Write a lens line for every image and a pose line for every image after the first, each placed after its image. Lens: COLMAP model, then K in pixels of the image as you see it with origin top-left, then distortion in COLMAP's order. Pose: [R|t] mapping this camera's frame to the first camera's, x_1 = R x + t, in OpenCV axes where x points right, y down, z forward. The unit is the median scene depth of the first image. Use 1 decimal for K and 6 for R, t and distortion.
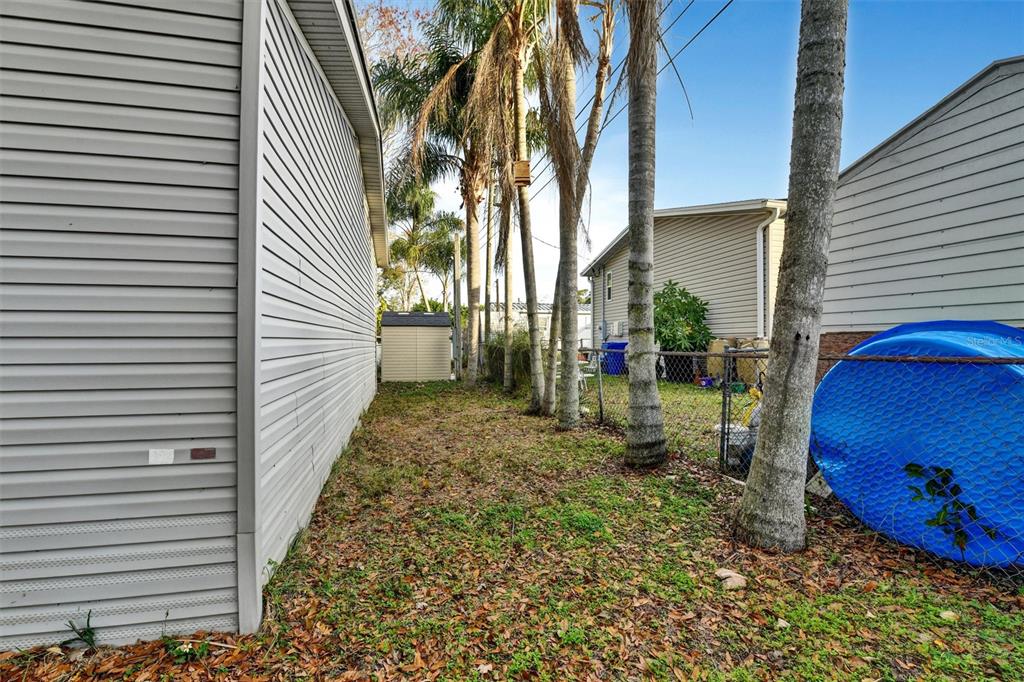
lens RADIAL K [[406.1, 0, 515.9], [0, 406.1, 340.5], [0, 0, 1]] dist [0.000846, -0.000449]
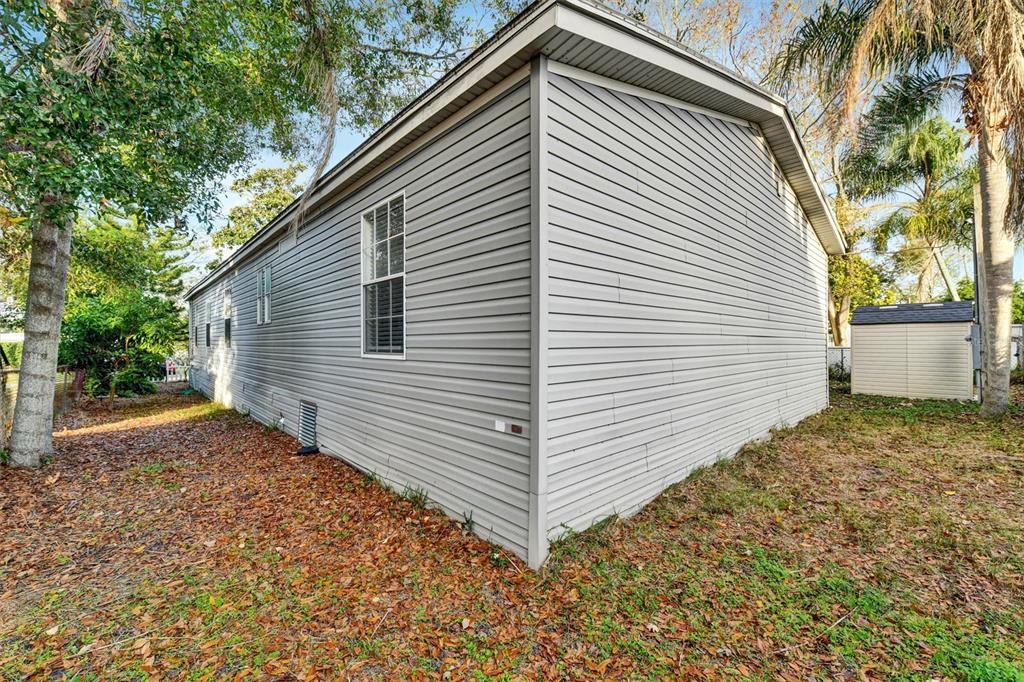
lens RADIAL K [[406.1, 0, 518.5], [0, 406.1, 340.2], [0, 0, 1]] dist [0.000846, -0.000449]
pose [[0.539483, -0.011221, -0.841922, 0.233937], [0.004040, 0.999934, -0.010738, -0.010932], [0.841987, 0.002392, 0.539493, 0.120060]]
